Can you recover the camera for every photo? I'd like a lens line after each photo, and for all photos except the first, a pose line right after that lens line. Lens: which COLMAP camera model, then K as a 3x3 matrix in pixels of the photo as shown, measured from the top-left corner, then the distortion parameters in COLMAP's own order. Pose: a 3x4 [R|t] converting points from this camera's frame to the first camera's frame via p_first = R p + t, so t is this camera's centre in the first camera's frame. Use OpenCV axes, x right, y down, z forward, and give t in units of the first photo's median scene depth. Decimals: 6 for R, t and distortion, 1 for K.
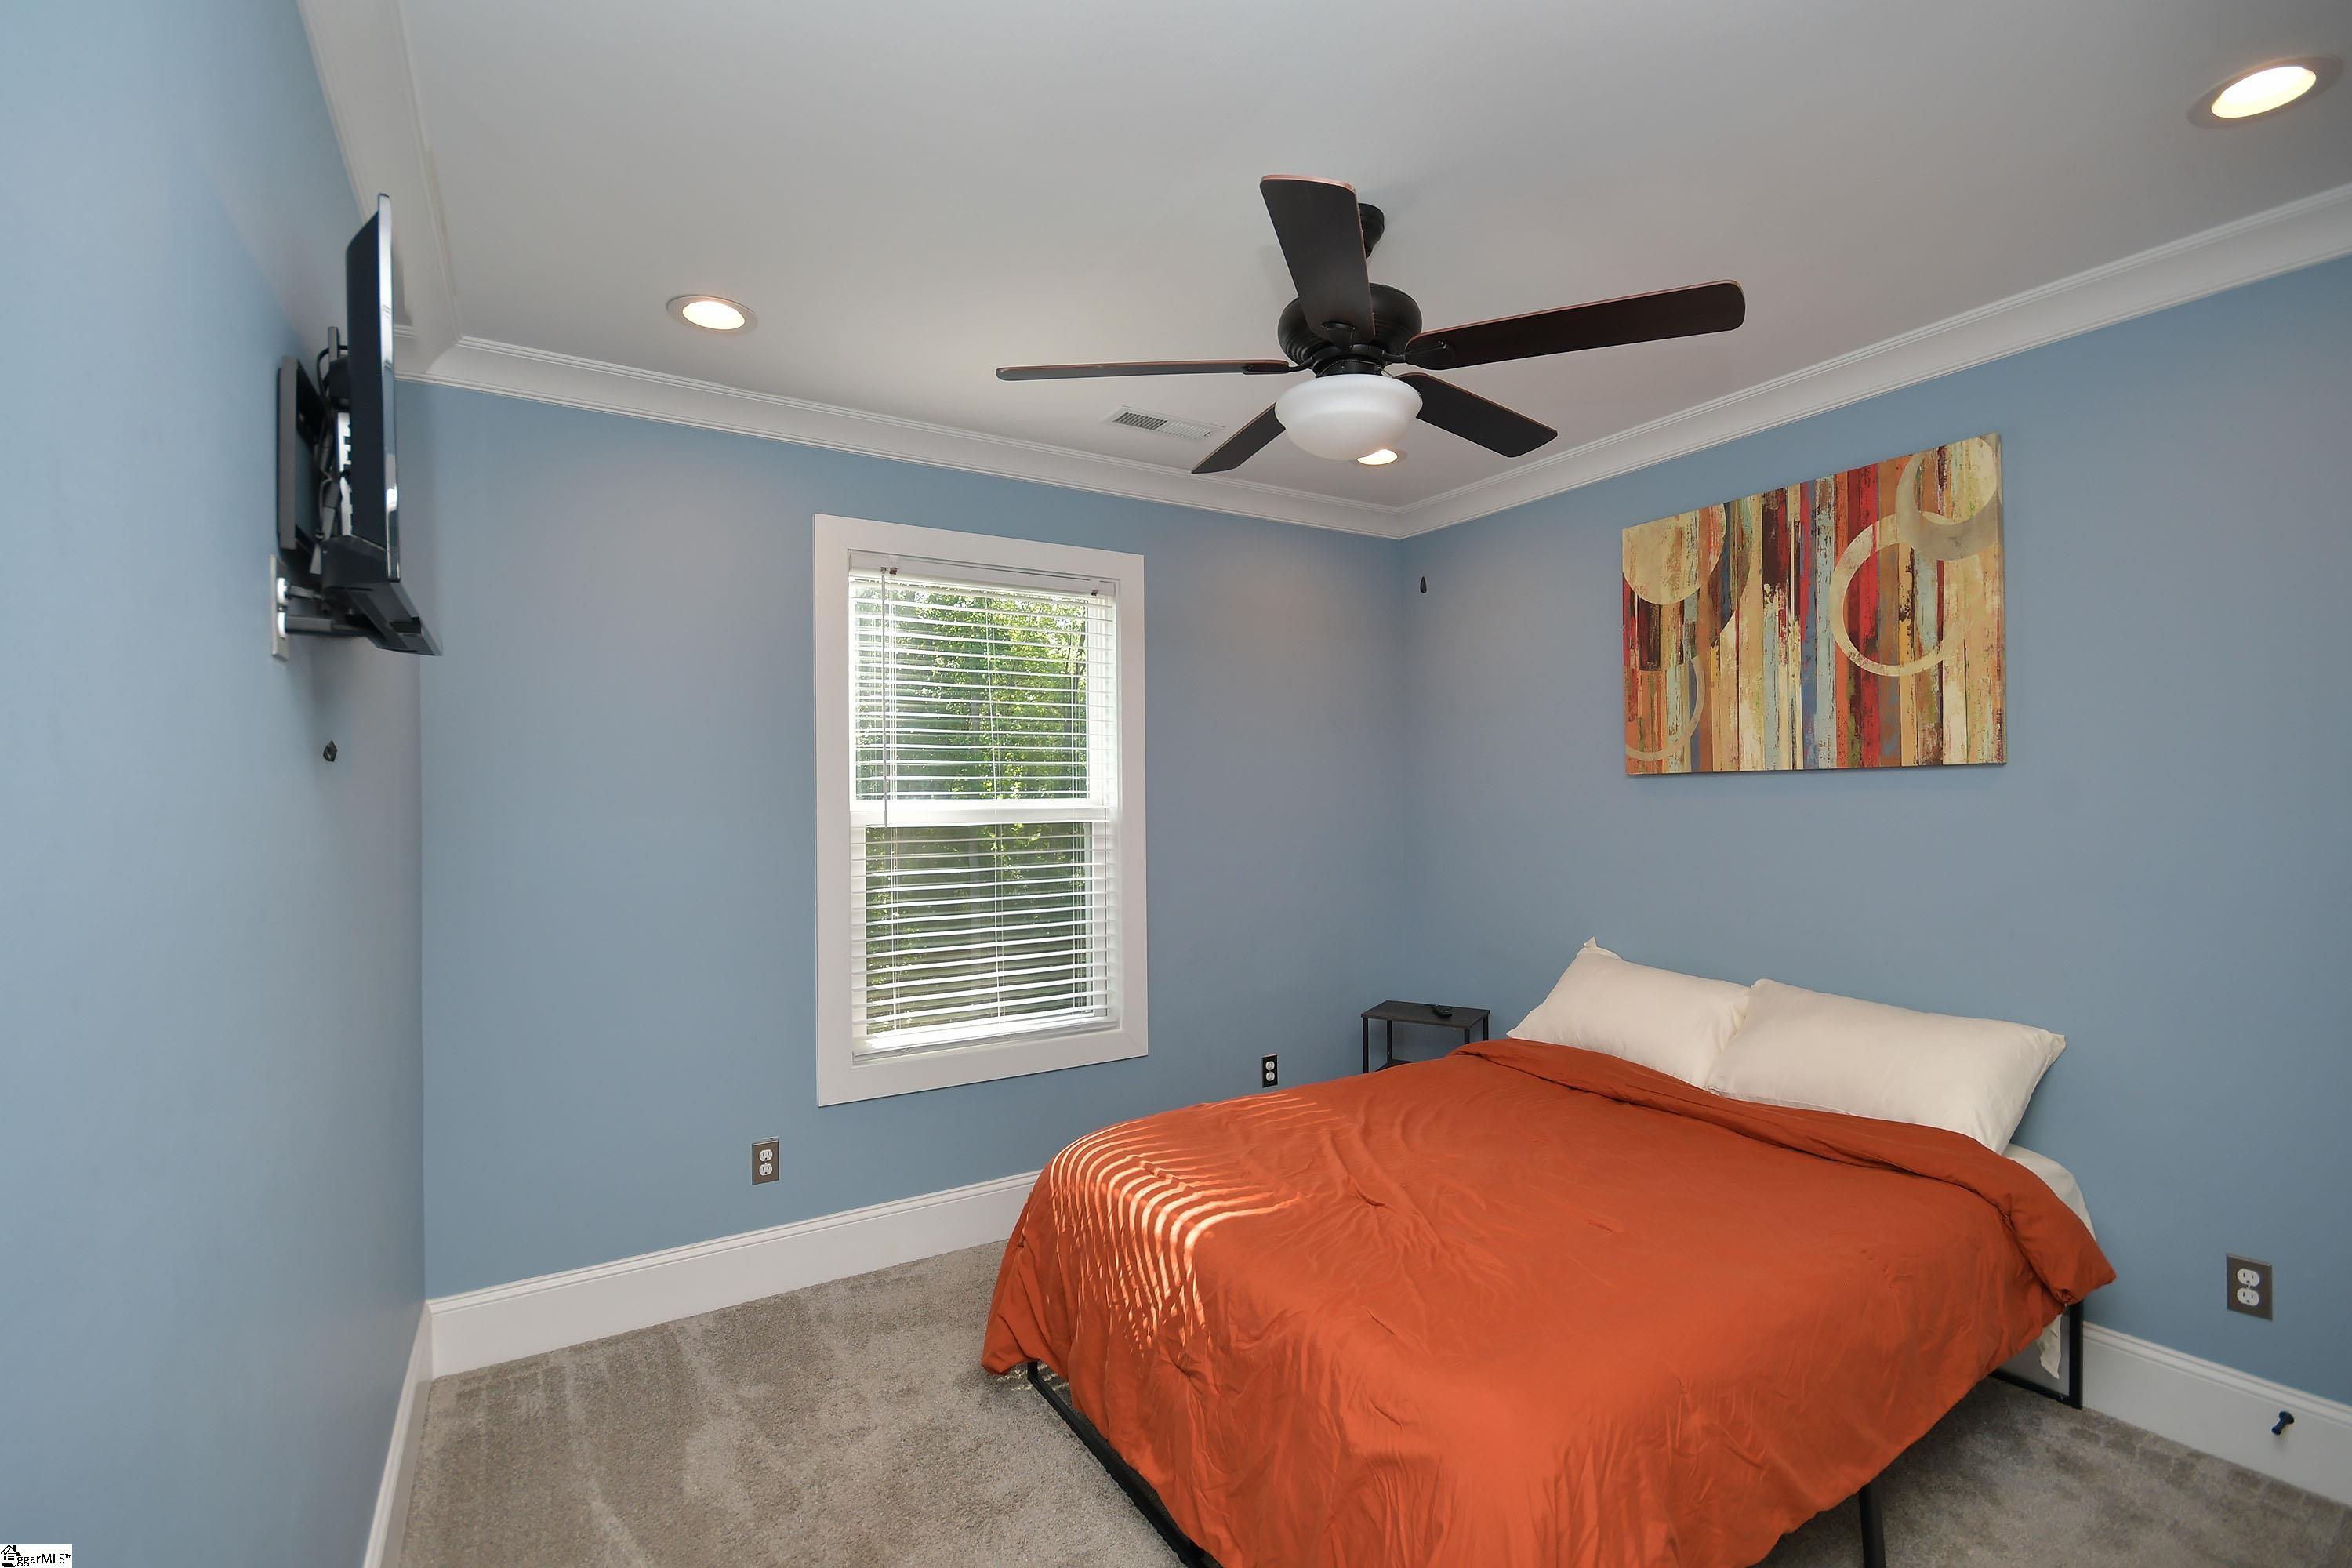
lens RADIAL K [[1078.9, 0, 1173.2], [0, 1078.9, 796.7], [0, 0, 1]] dist [-0.001049, -0.005868]
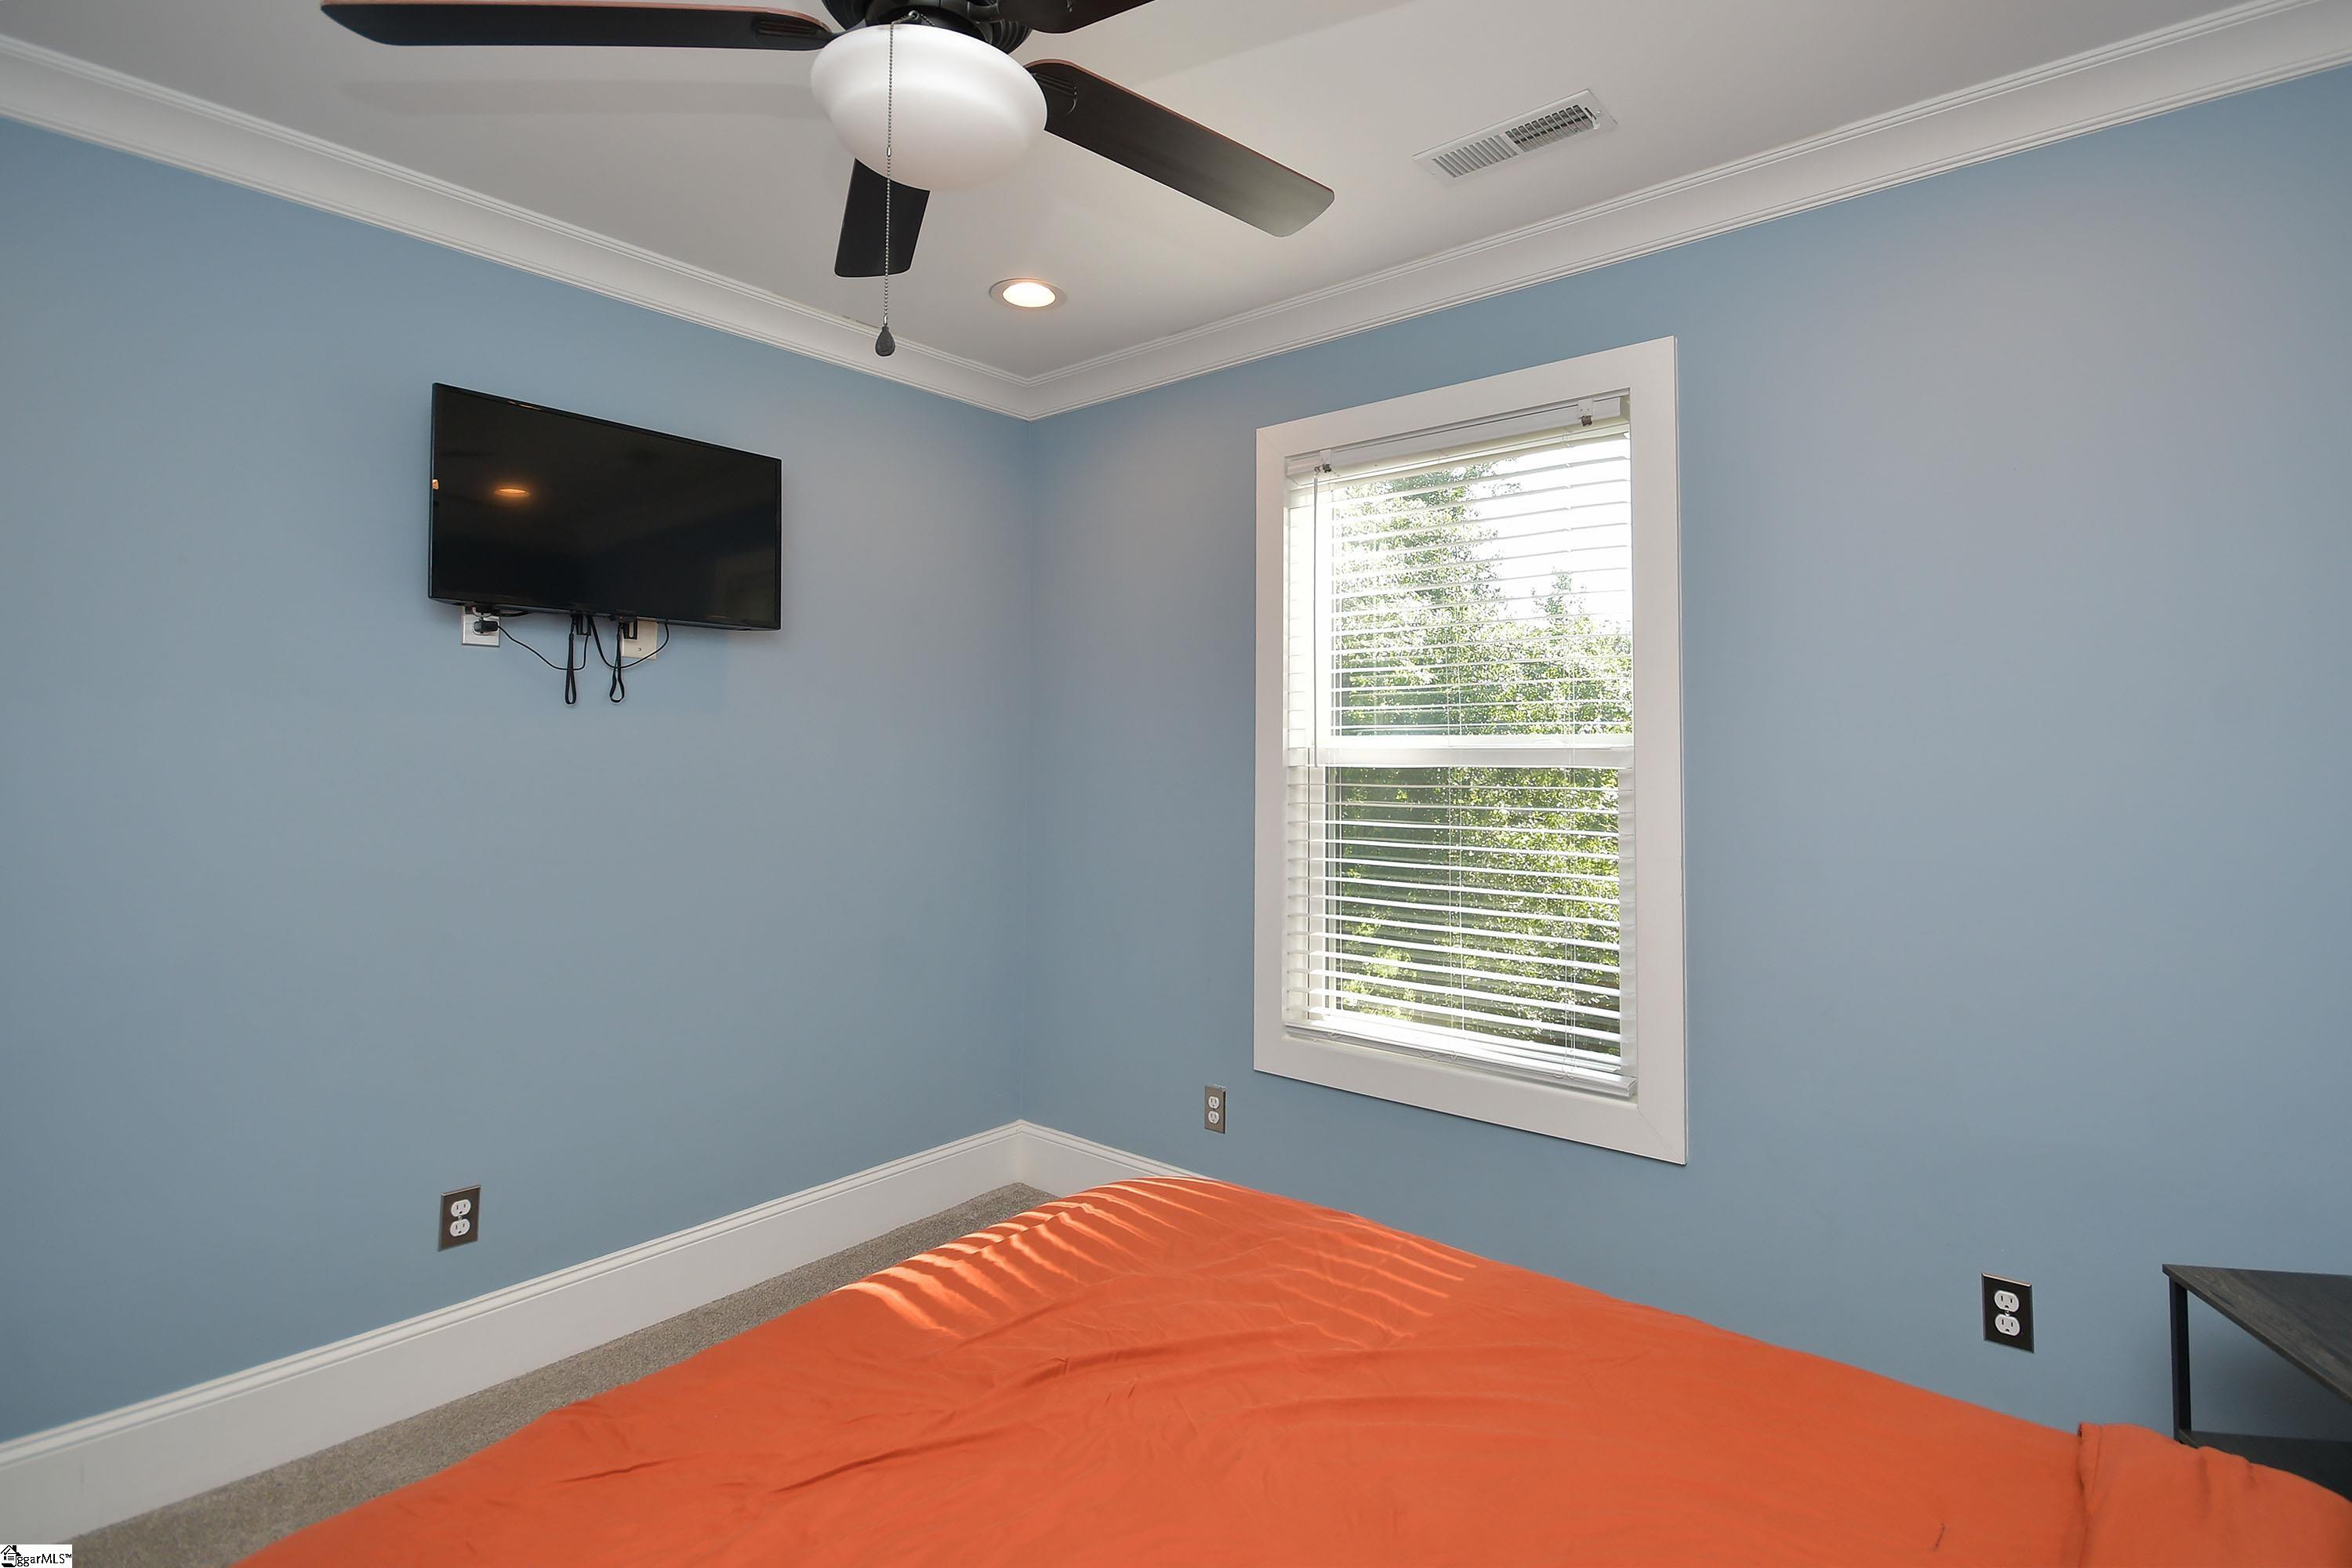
lens RADIAL K [[1078.9, 0, 1109.0], [0, 1078.9, 722.0], [0, 0, 1]] dist [-0.001049, -0.005868]
pose [[0.332885, -0.019944, -0.942757, 0.496721], [-0.007782, 0.999684, -0.023896, 0.014392], [0.942935, 0.015291, 0.332625, 0.568088]]
